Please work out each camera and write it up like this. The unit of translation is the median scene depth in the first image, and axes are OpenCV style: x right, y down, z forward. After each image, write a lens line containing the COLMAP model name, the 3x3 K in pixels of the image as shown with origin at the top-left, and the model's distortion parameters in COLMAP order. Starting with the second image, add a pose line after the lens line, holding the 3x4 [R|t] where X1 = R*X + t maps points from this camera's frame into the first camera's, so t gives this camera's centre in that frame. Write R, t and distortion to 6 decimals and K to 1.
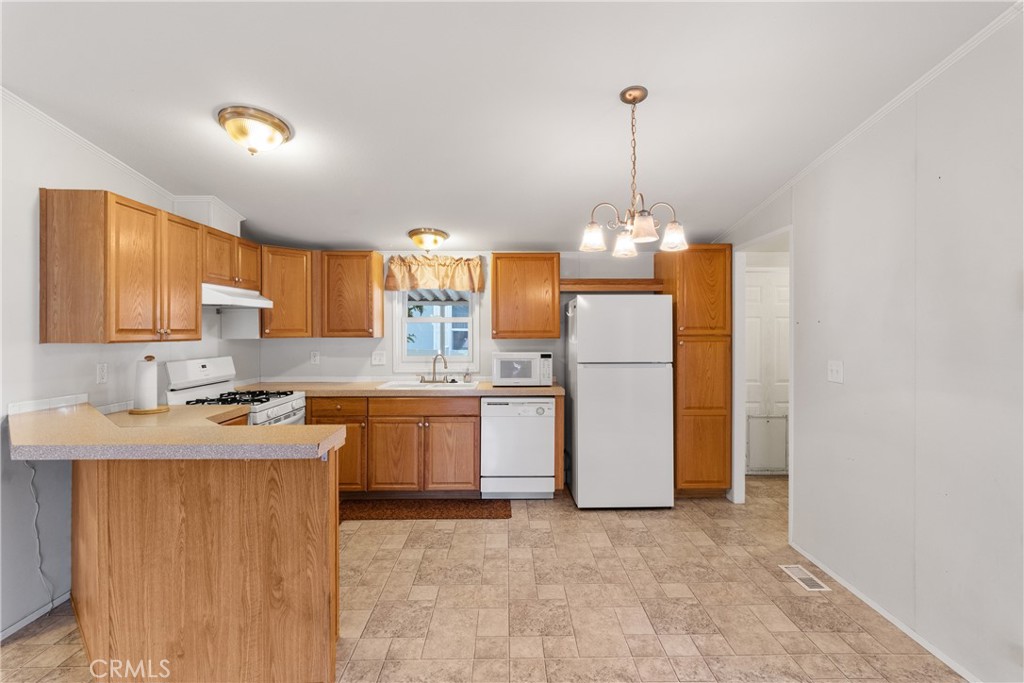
lens RADIAL K [[481.8, 0, 515.7], [0, 481.8, 332.7], [0, 0, 1]] dist [0.002855, 0.000146]
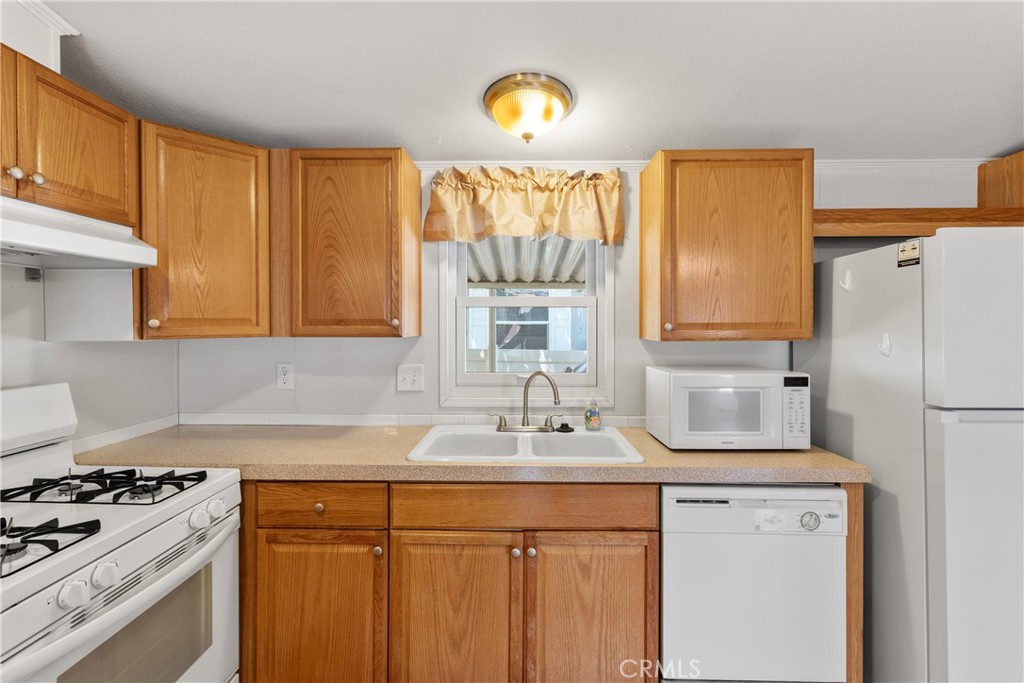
lens RADIAL K [[481.8, 0, 517.7], [0, 481.8, 326.0], [0, 0, 1]] dist [0.002855, 0.000146]
pose [[0.999359, 0.002007, -0.035733, -0.180022], [-0.002044, 0.999997, -0.001001, -0.000965], [0.035730, 0.001074, 0.999361, 0.582704]]
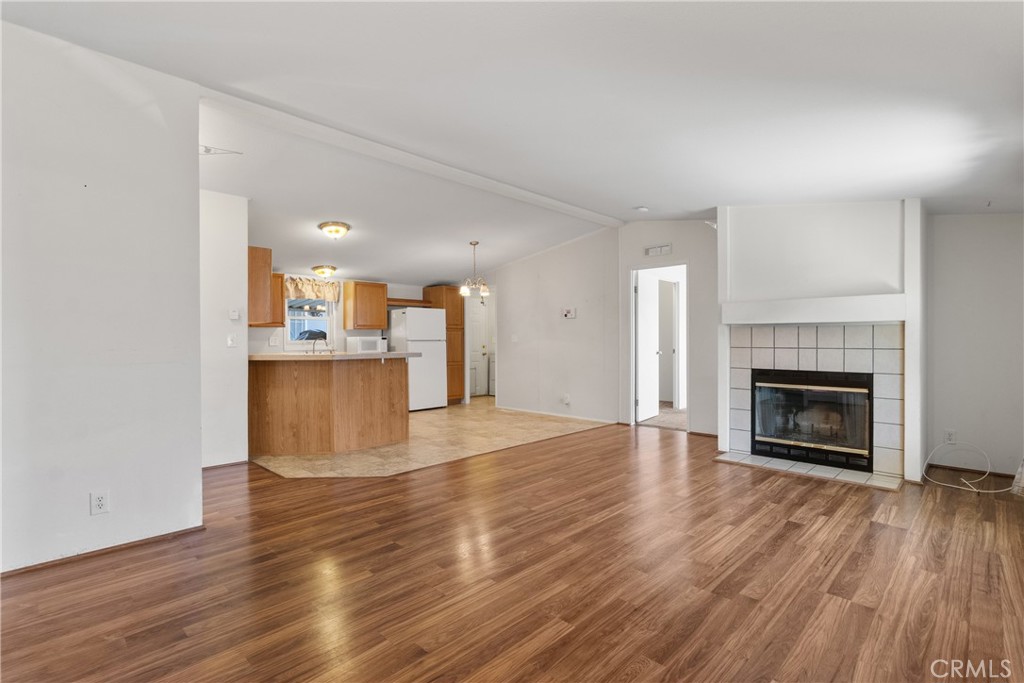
lens RADIAL K [[481.8, 0, 510.7], [0, 481.8, 340.1], [0, 0, 1]] dist [0.002855, 0.000146]
pose [[0.717252, -0.002457, 0.696809, -0.936795], [0.006563, 0.999973, -0.003230, 0.066485], [-0.696783, 0.006890, 0.717249, -0.729862]]
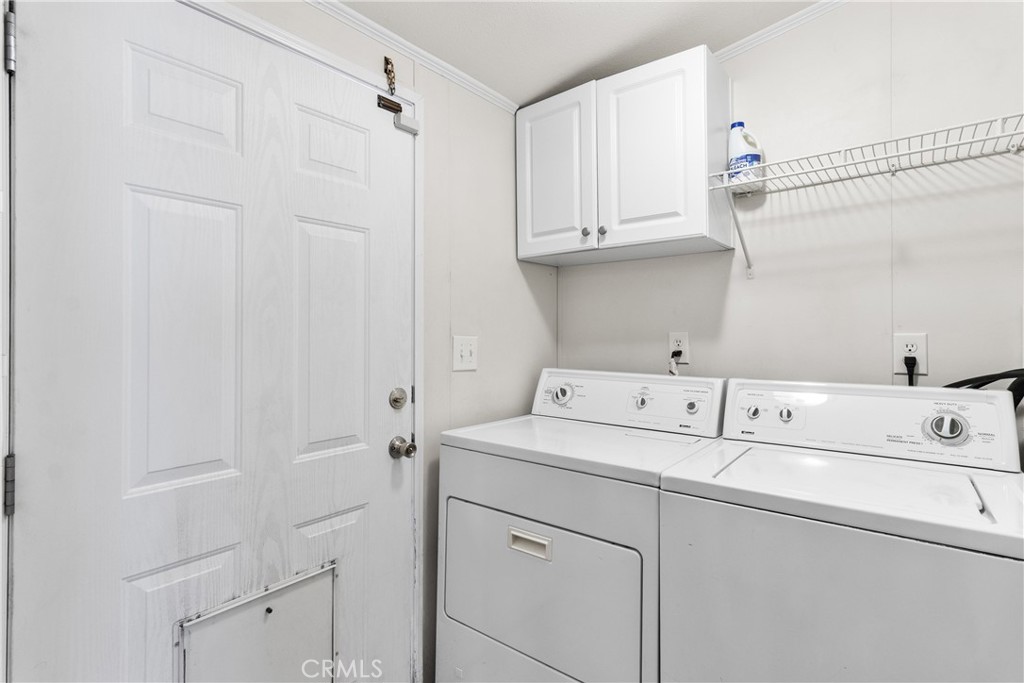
lens RADIAL K [[481.8, 0, 511.6], [0, 481.8, 338.1], [0, 0, 1]] dist [0.002855, 0.000146]
pose [[0.645972, 0.002256, 0.763358, 0.477096], [0.004823, 0.999964, -0.007037, 0.045374], [-0.763346, 0.008228, 0.645937, 0.852322]]
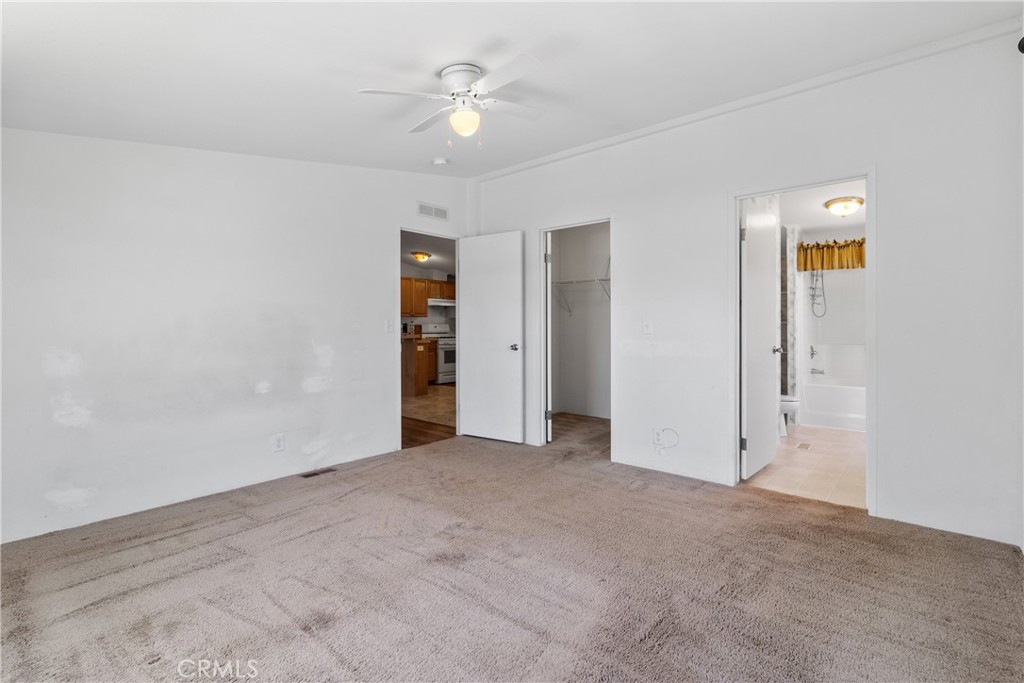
lens RADIAL K [[481.8, 0, 511.7], [0, 481.8, 331.3], [0, 0, 1]] dist [0.002855, 0.000146]
pose [[0.730141, 0.009173, -0.683235, 1.490400], [-0.005022, 0.999955, 0.008058, 0.063689], [0.683278, -0.002452, 0.730154, -0.723371]]
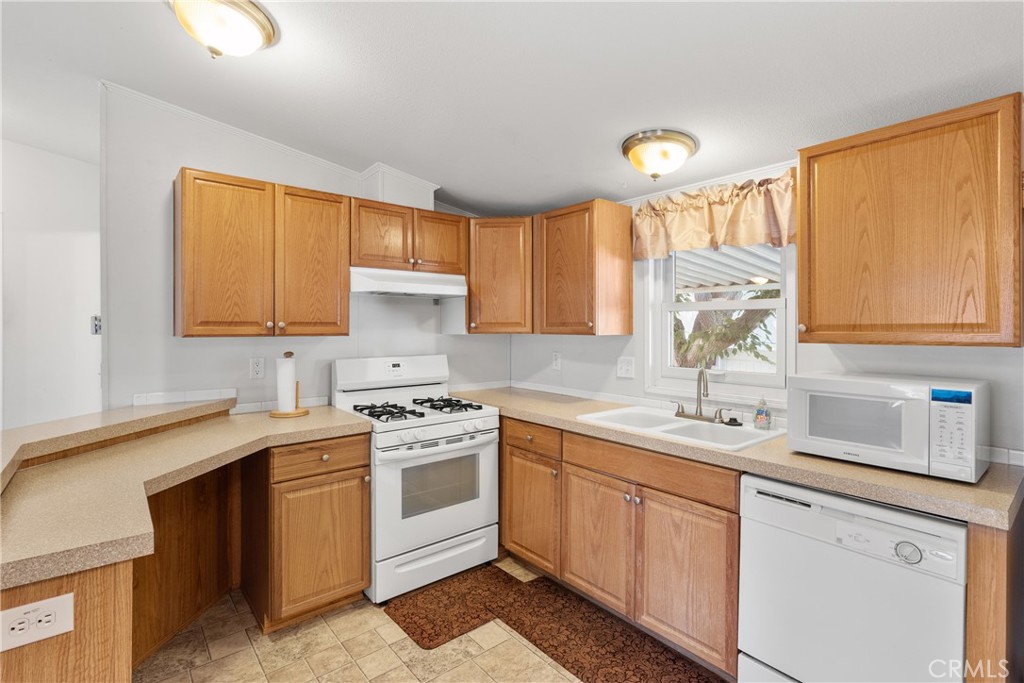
lens RADIAL K [[481.8, 0, 515.8], [0, 481.8, 329.1], [0, 0, 1]] dist [0.002855, 0.000146]
pose [[0.625774, 0.006654, -0.779976, 0.144922], [-0.006868, 0.999972, 0.003020, 0.000363], [0.779974, 0.003467, 0.625802, 0.553580]]
